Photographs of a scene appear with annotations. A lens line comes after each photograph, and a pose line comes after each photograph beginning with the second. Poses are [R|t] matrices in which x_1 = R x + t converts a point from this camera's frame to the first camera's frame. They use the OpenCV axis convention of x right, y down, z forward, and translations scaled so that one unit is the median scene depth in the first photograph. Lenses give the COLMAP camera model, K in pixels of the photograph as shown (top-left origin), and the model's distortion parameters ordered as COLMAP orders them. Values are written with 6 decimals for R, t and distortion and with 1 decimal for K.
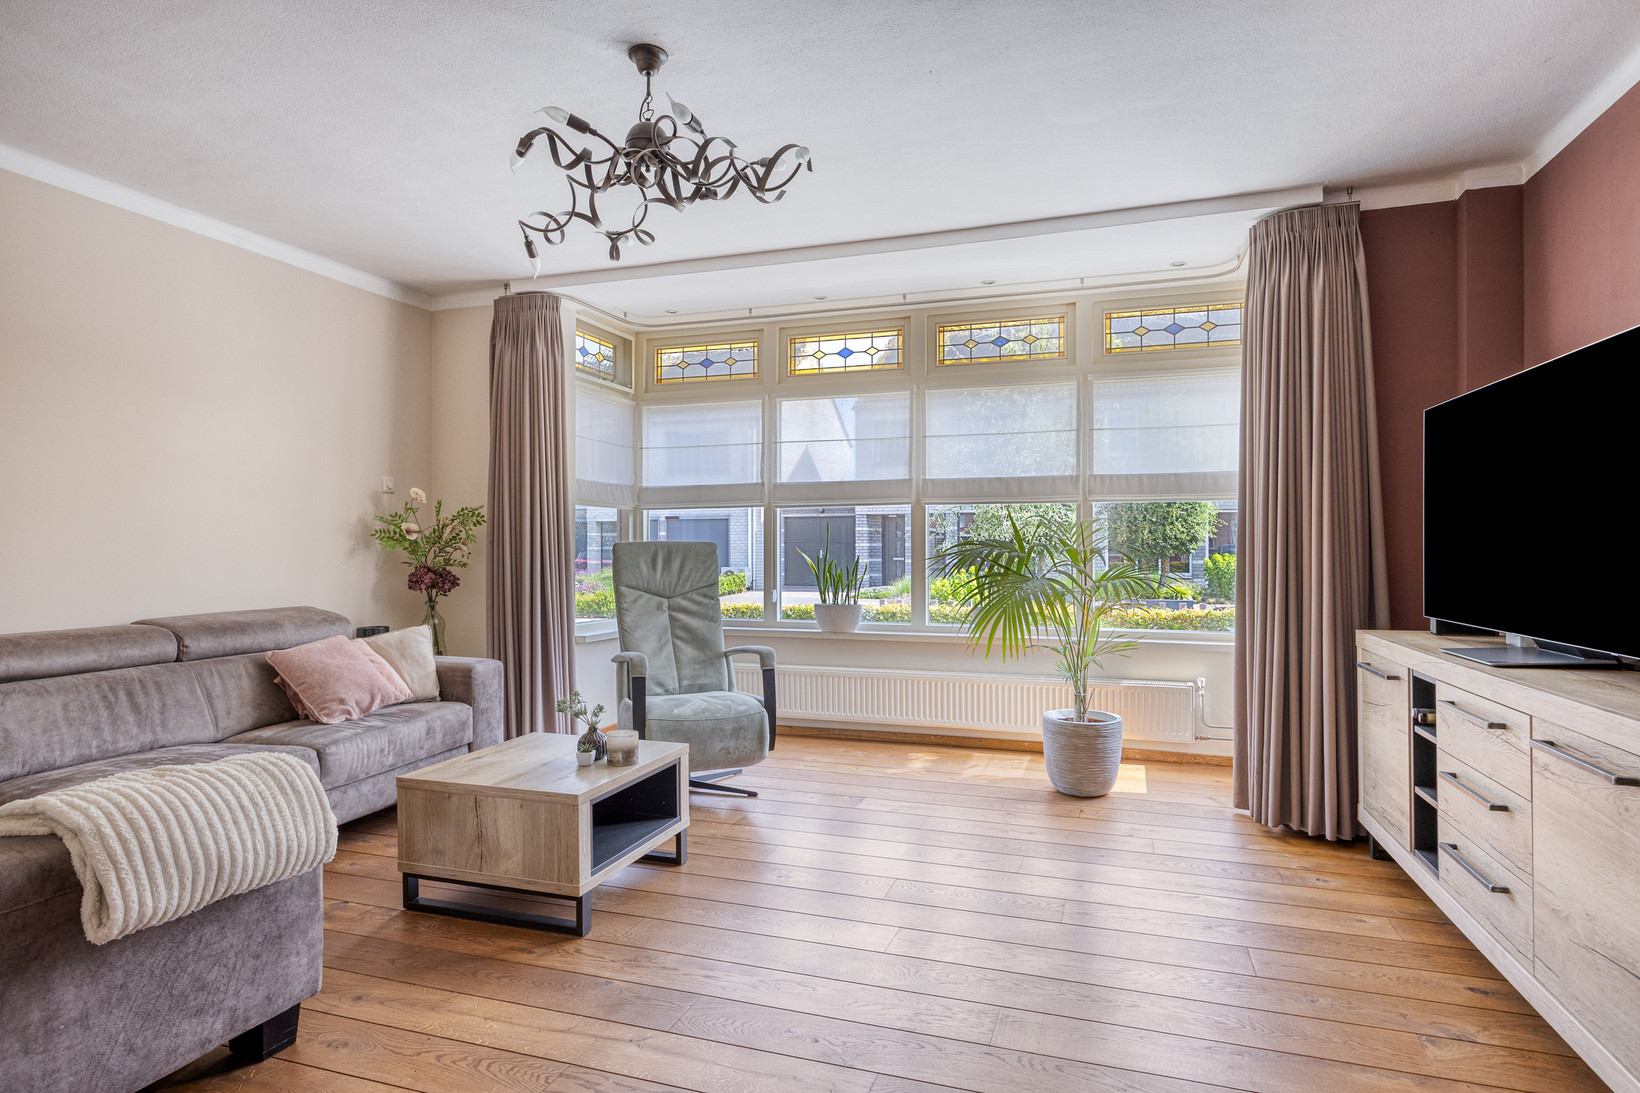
lens RADIAL K [[901.1, 0, 826.4], [0, 901.1, 549.7], [0, 0, 1]] dist [-0.004197, 0.002881]
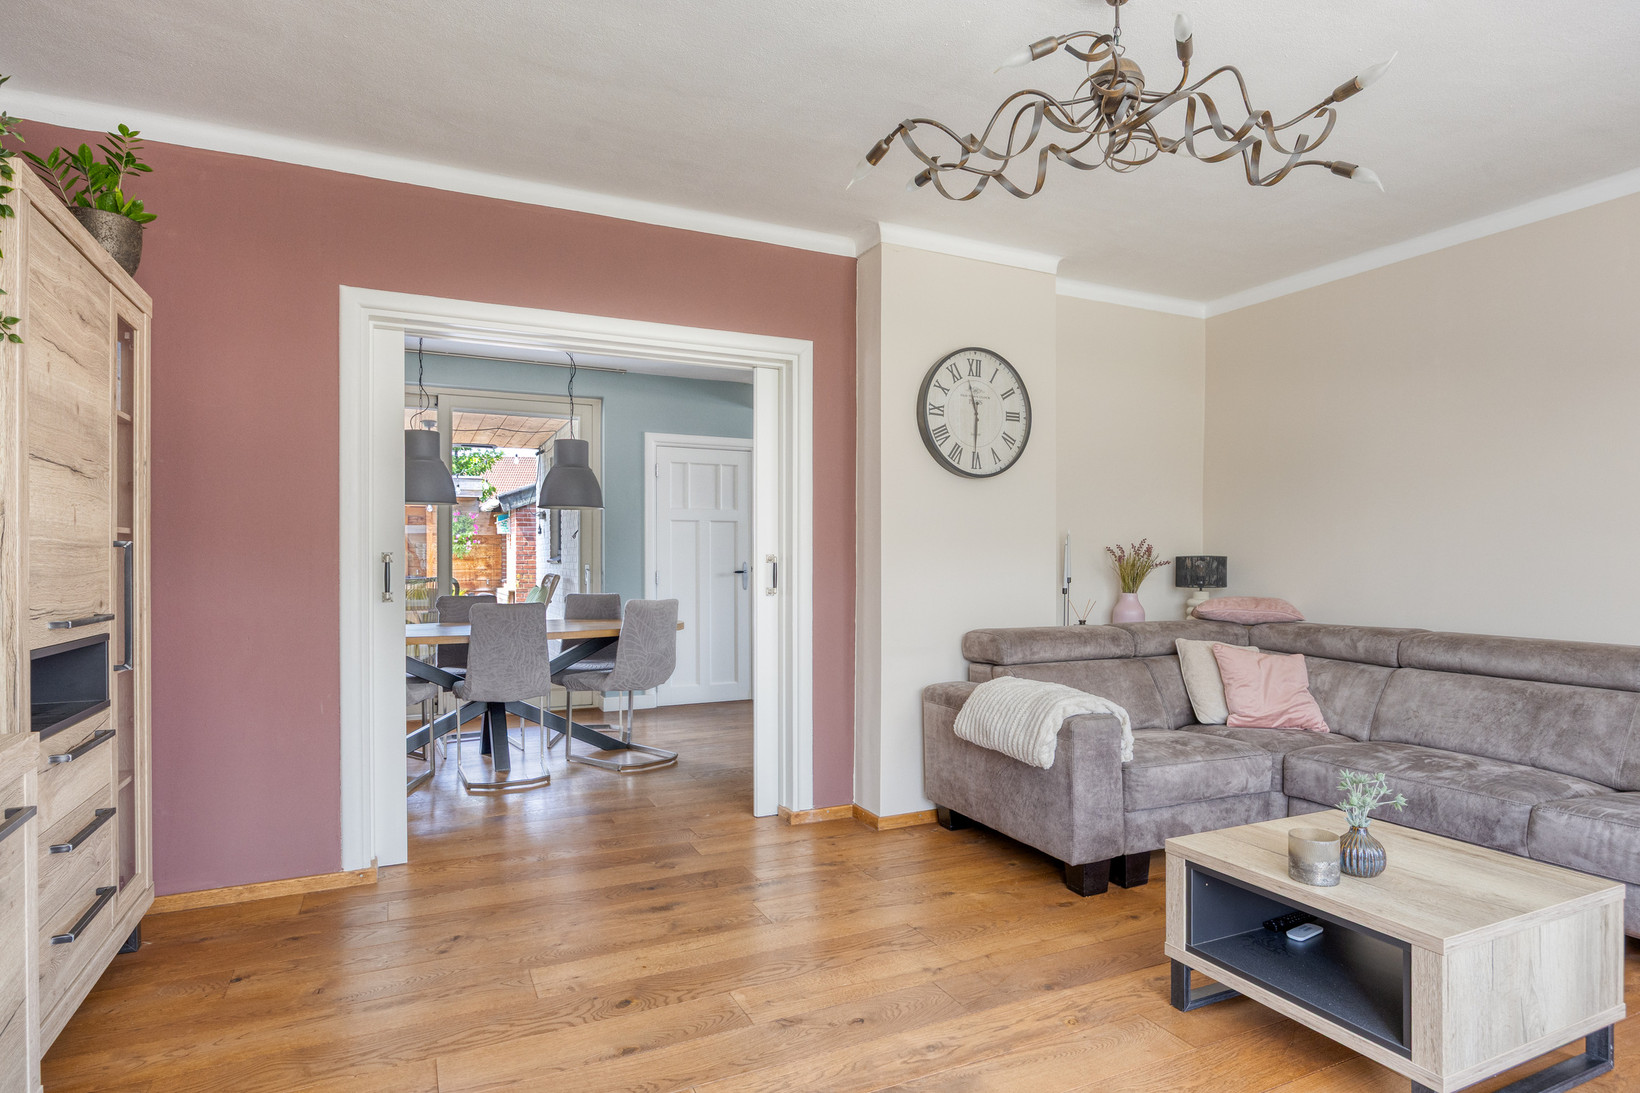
lens RADIAL K [[901.1, 0, 821.0], [0, 901.1, 554.5], [0, 0, 1]] dist [-0.004197, 0.002881]
pose [[-0.723634, -0.001663, -0.690182, 0.433256], [-0.002067, 0.999998, -0.000242, -0.006123], [0.690181, 0.001252, -0.723636, 1.041426]]
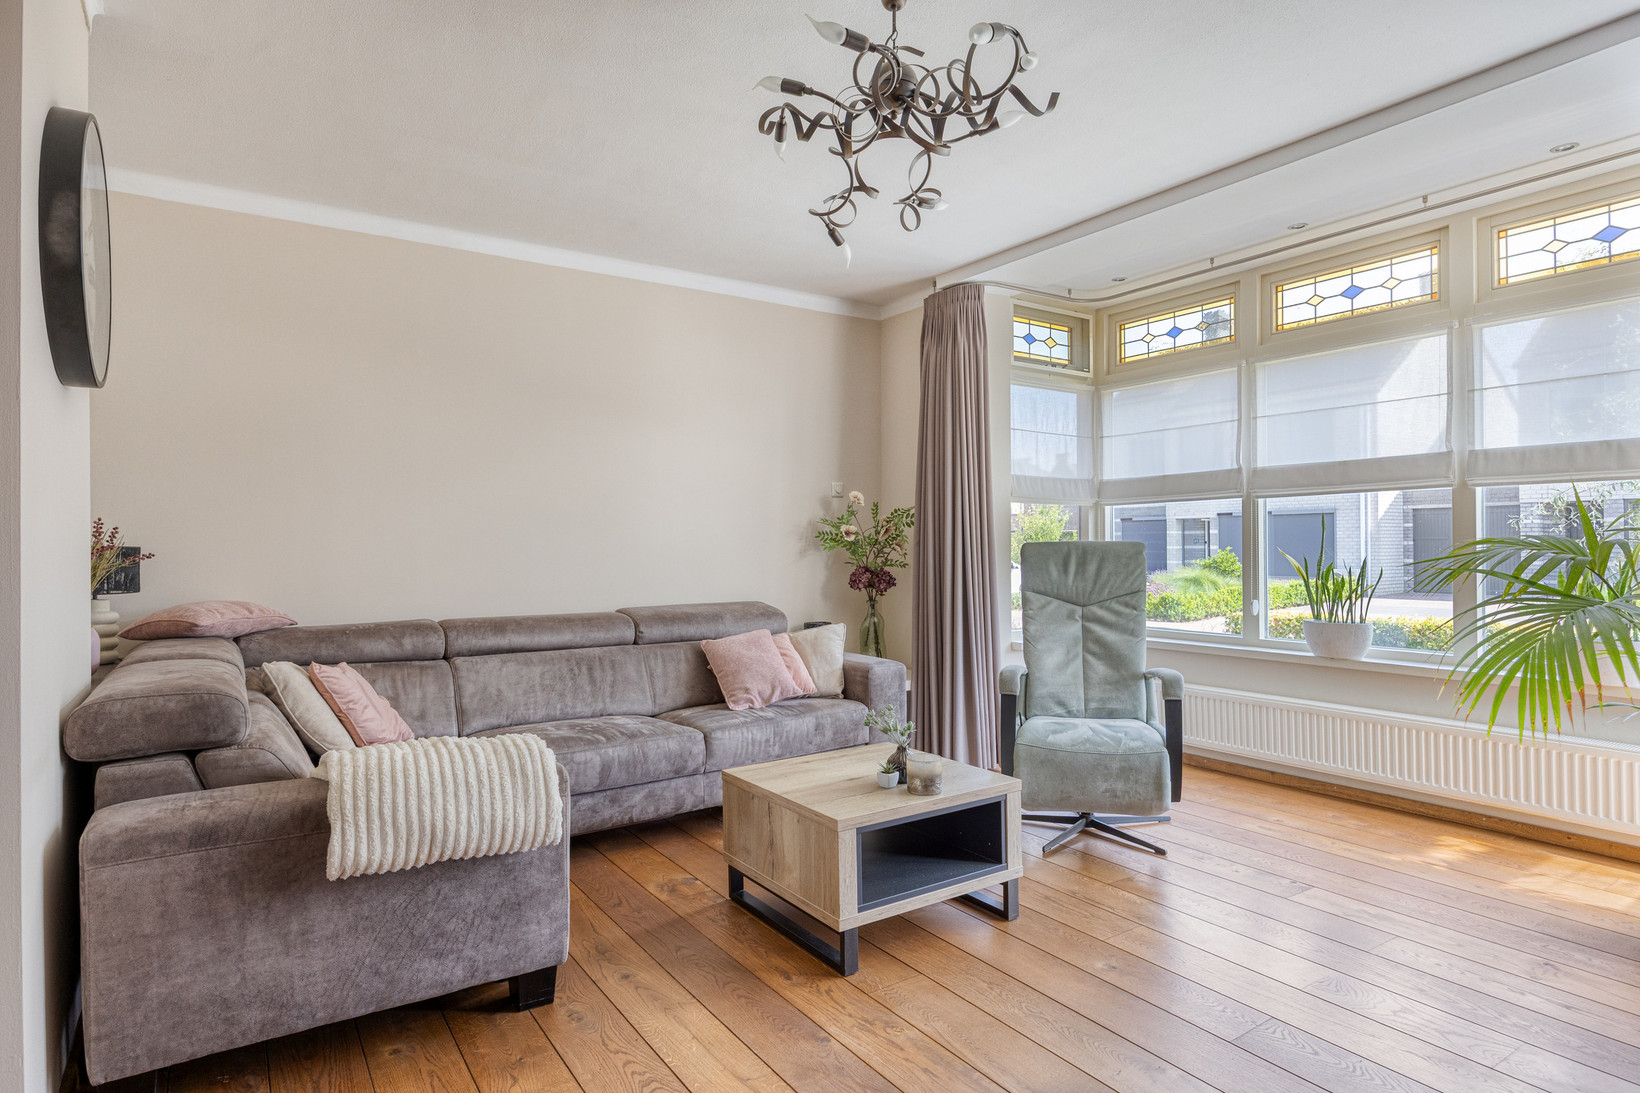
lens RADIAL K [[901.1, 0, 822.6], [0, 901.1, 544.7], [0, 0, 1]] dist [-0.004197, 0.002881]
pose [[0.793418, -0.003516, -0.608667, 0.199877], [0.000916, 0.999989, -0.004583, -0.002687], [0.608676, 0.003079, 0.793413, 0.194186]]
